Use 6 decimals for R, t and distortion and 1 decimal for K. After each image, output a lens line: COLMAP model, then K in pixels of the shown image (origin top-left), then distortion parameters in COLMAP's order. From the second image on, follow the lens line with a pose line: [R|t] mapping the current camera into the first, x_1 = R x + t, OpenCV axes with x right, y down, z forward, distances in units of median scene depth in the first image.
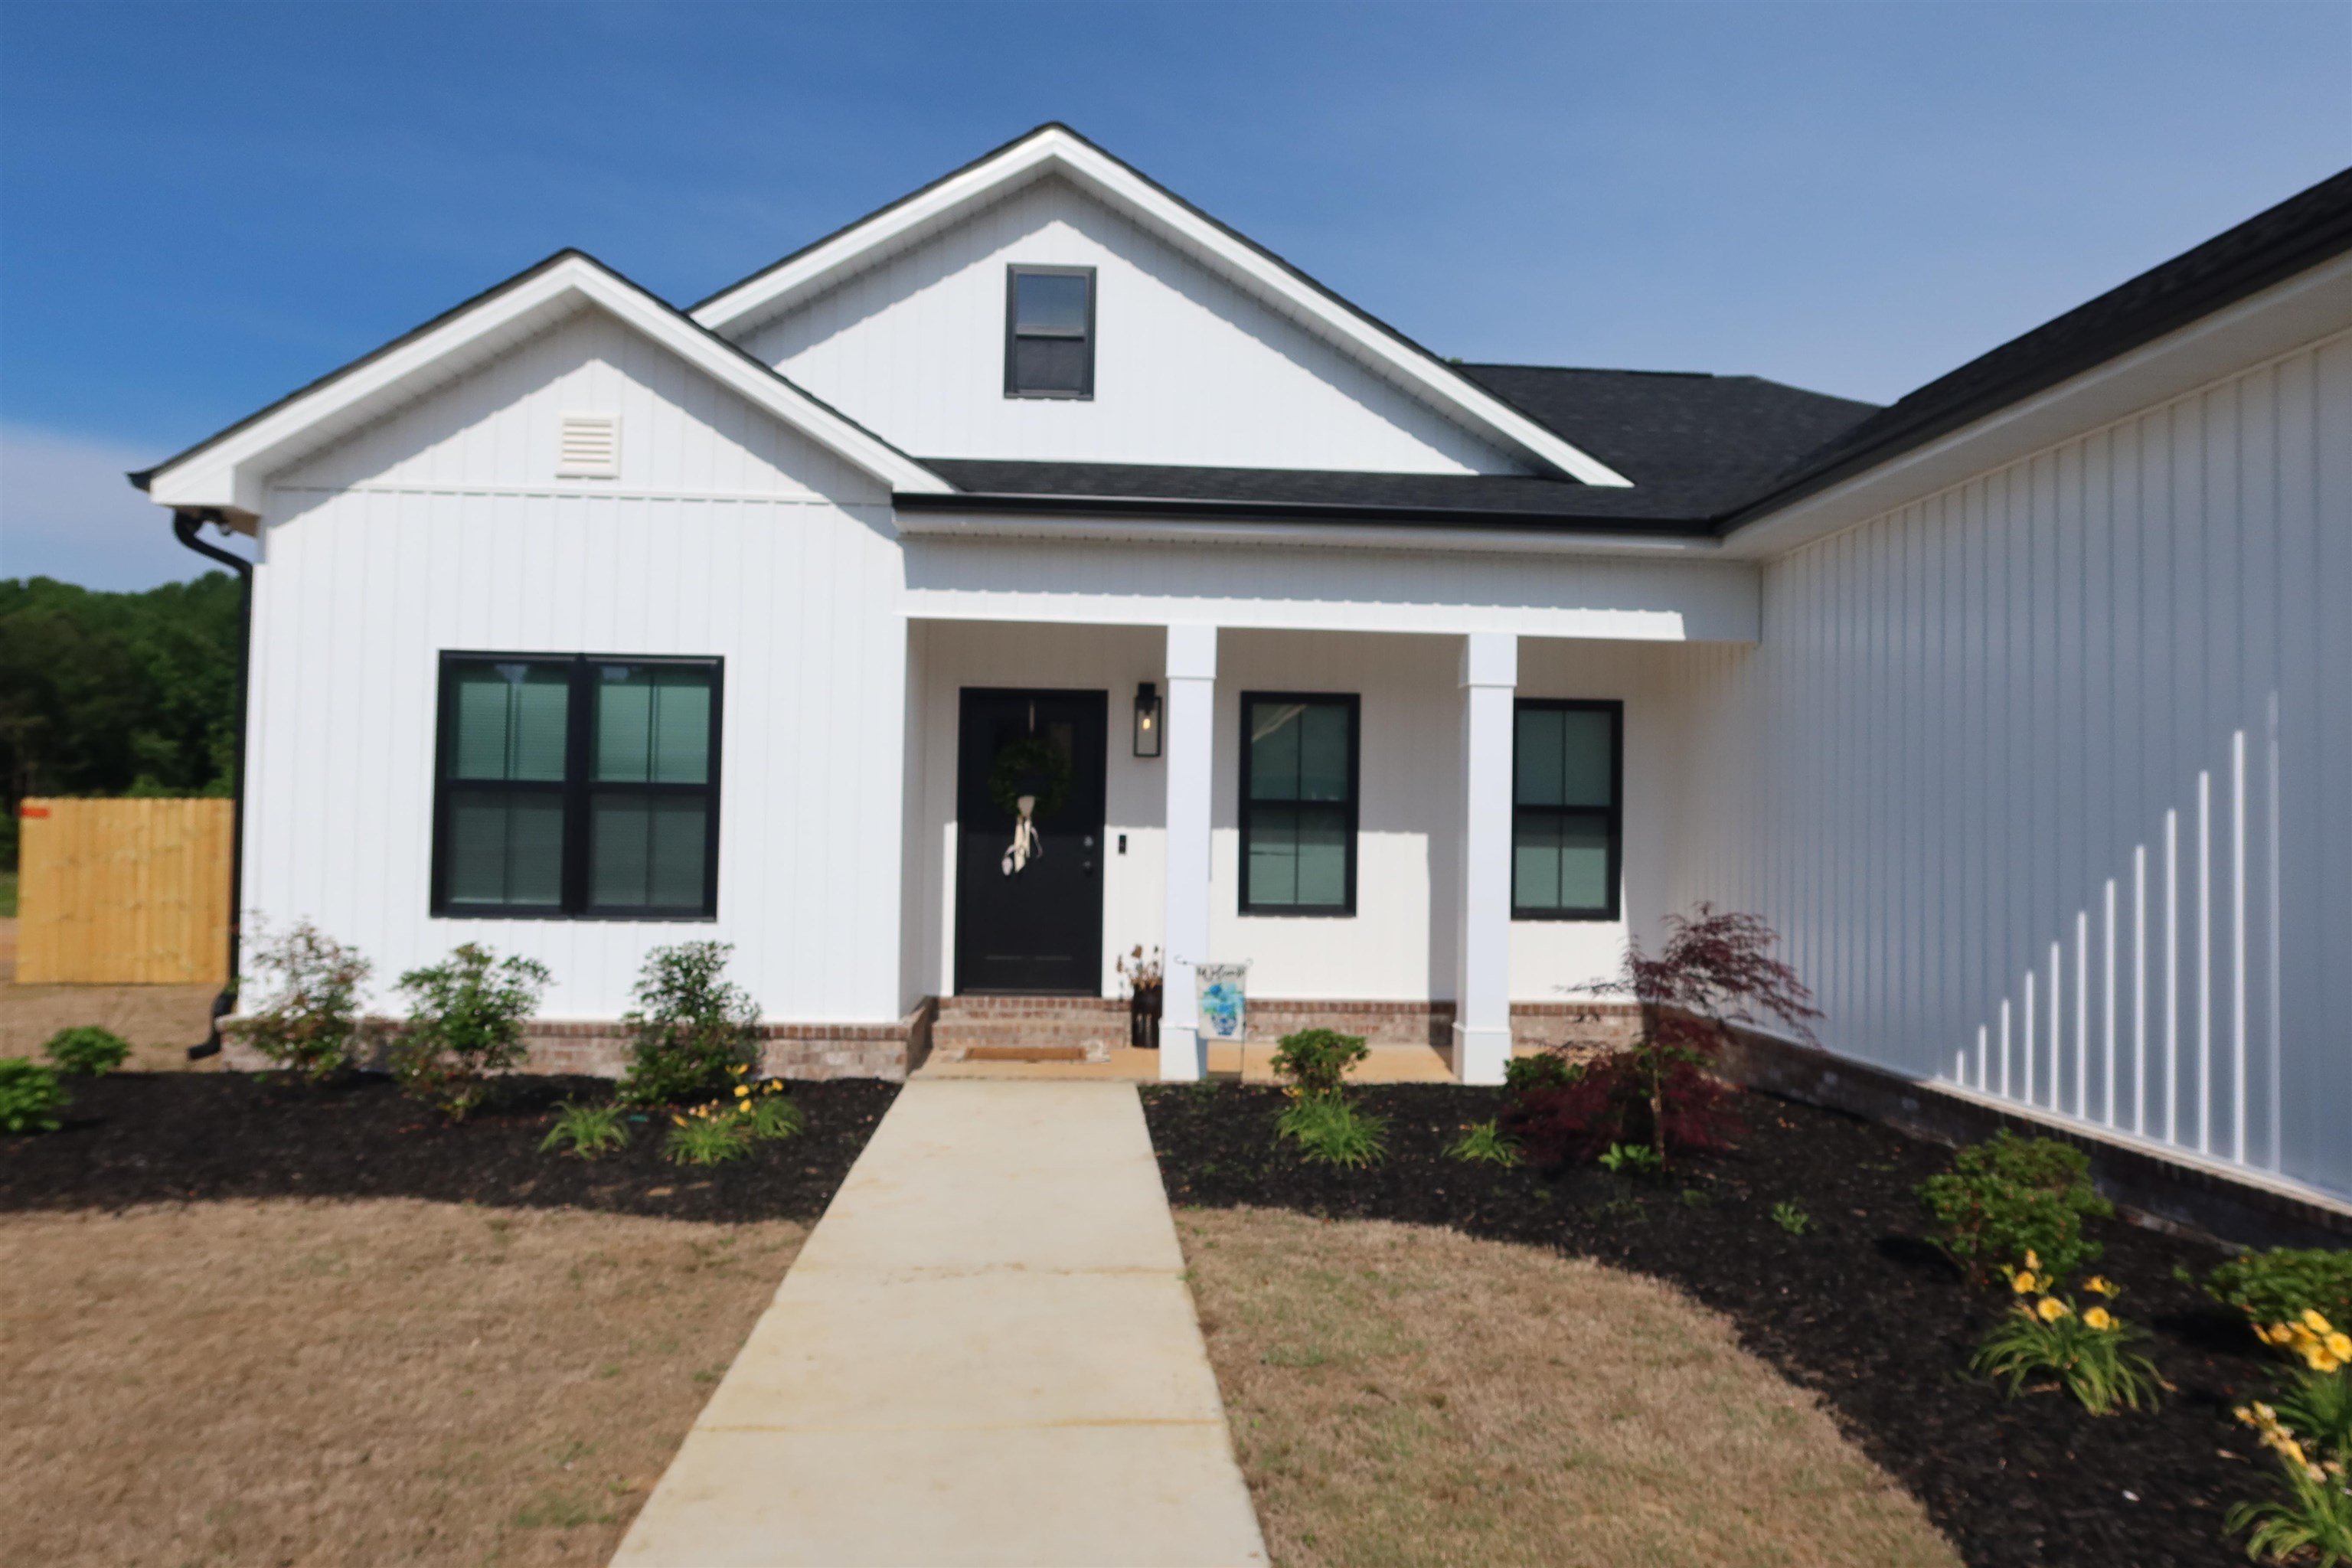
lens RADIAL K [[1573.8, 0, 1176.0], [0, 1573.8, 784.0], [0, 0, 1]] dist [-0.050378, -0.001742]
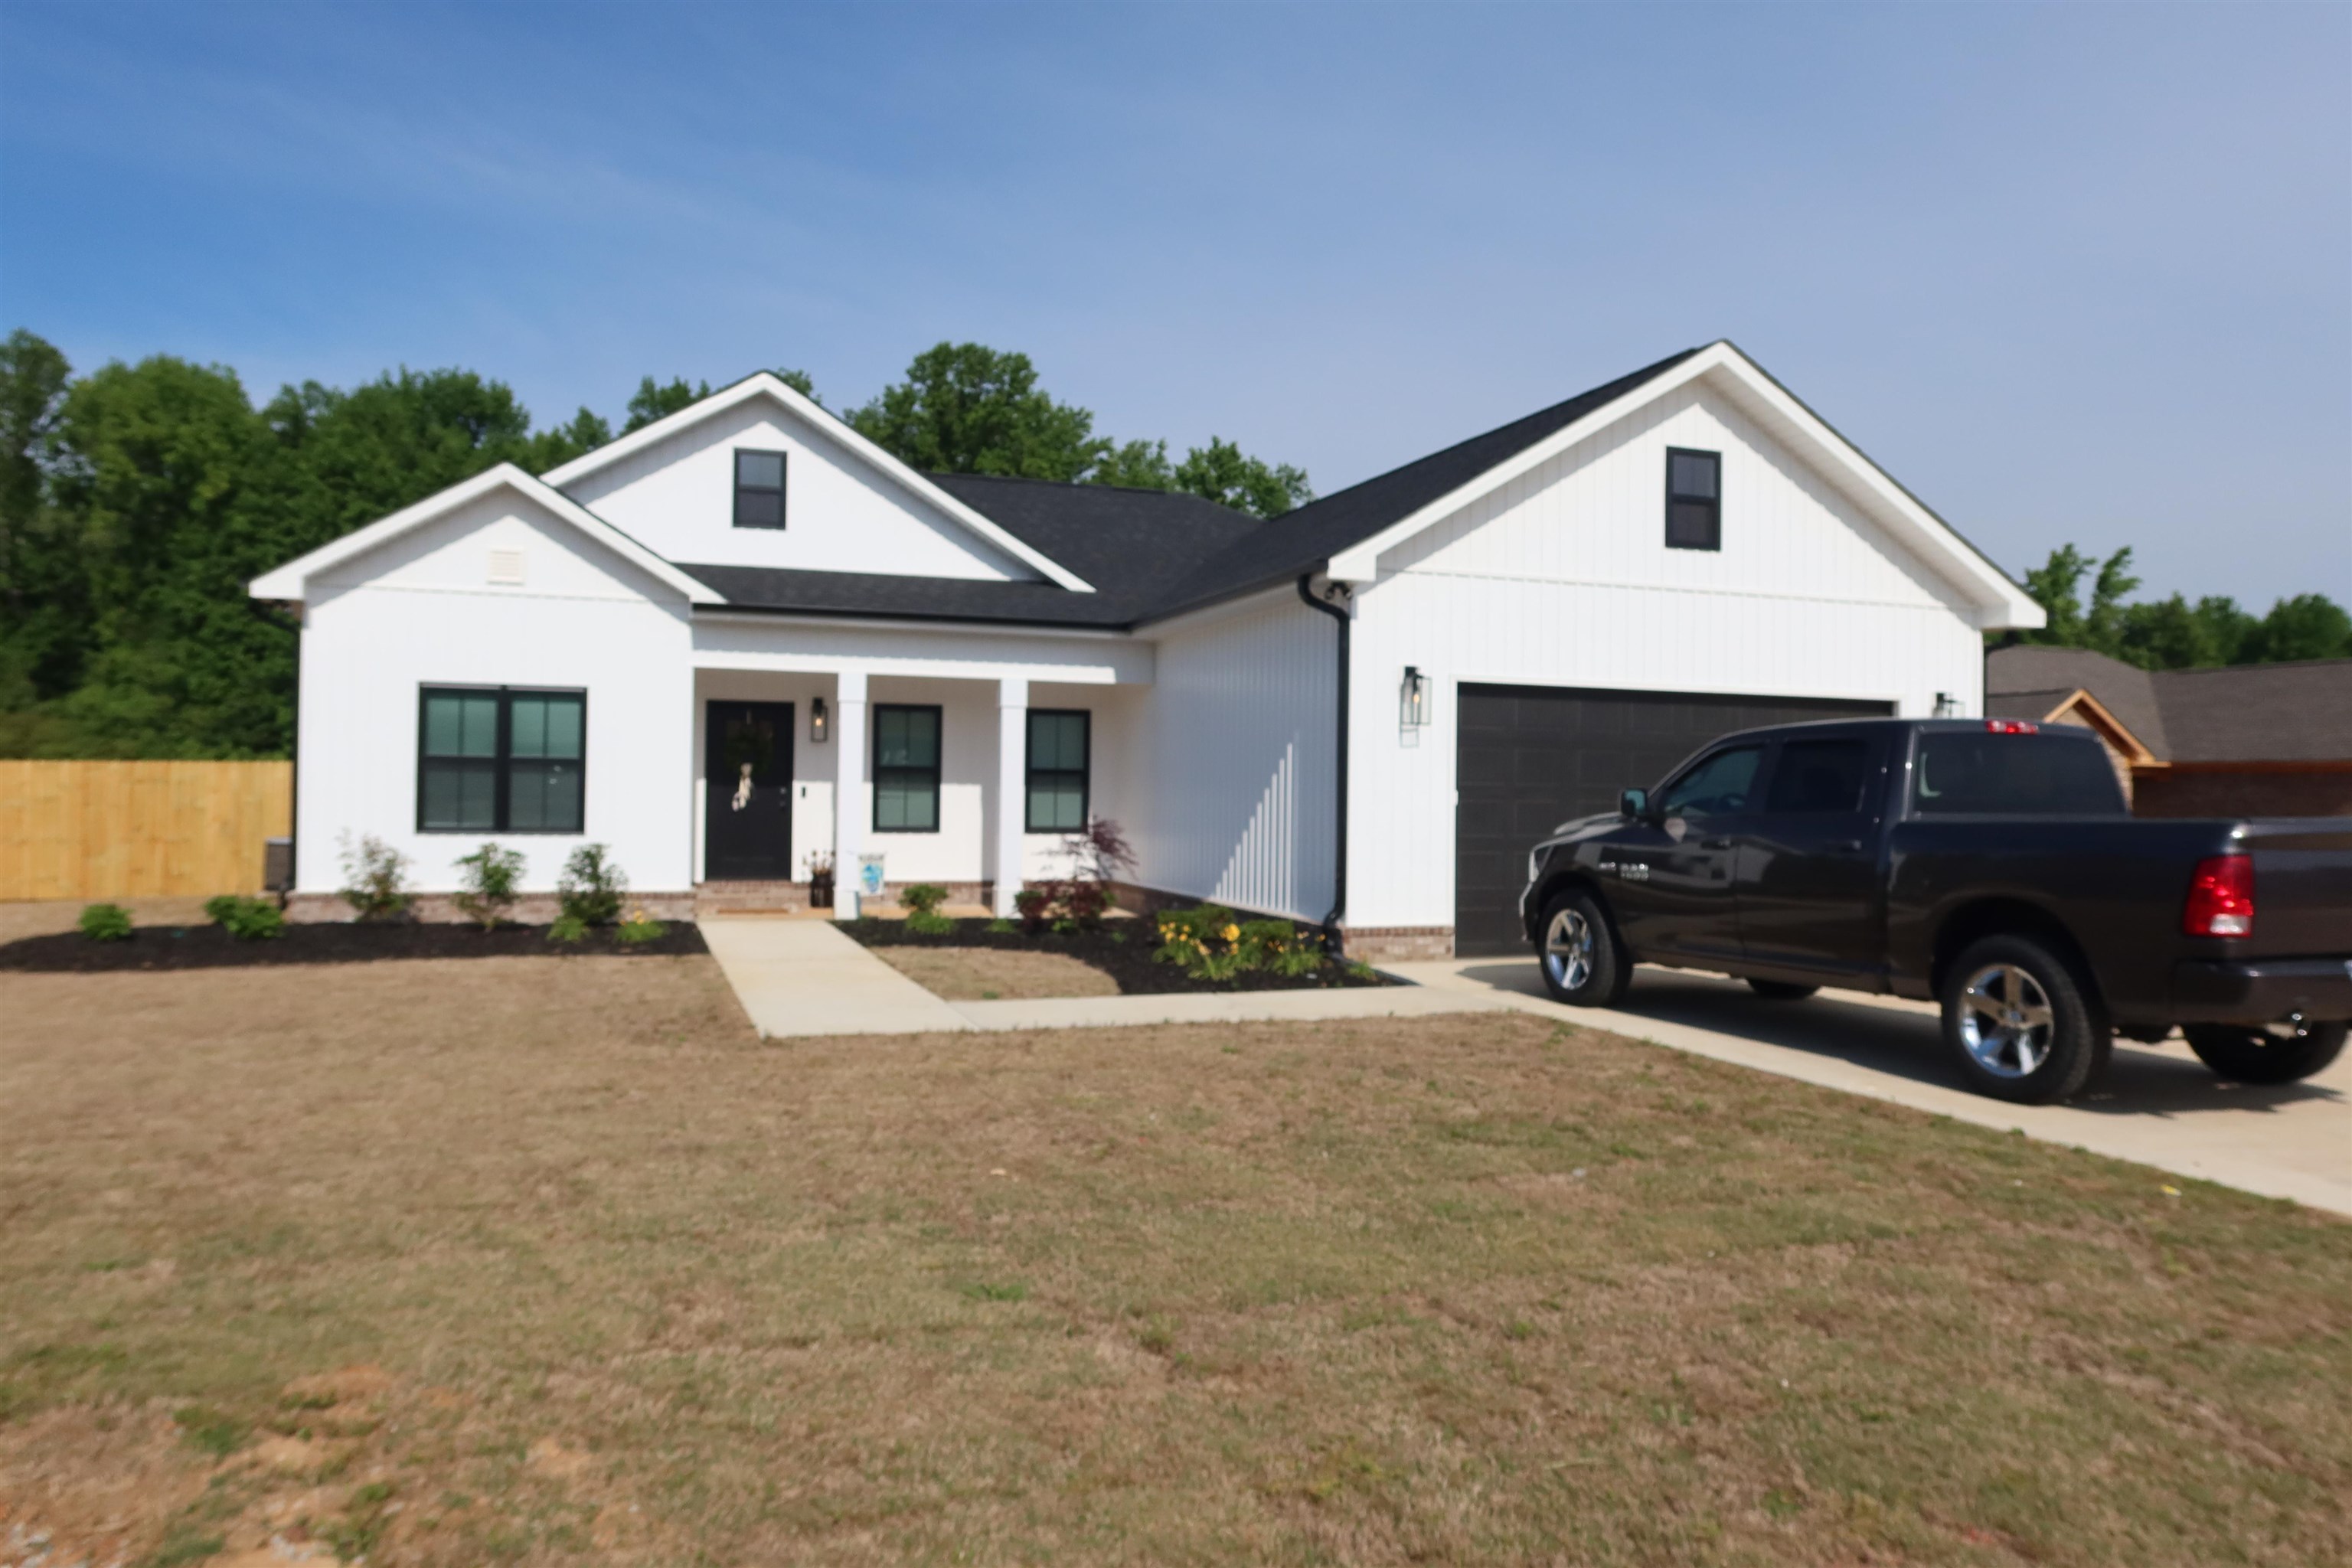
lens RADIAL K [[1573.8, 0, 1176.0], [0, 1573.8, 784.0], [0, 0, 1]] dist [-0.050378, -0.001742]
pose [[0.962366, -0.002603, 0.271745, -0.118830], [-0.006559, 0.999440, 0.032801, -0.031835], [-0.271678, -0.033349, 0.961810, -0.830751]]
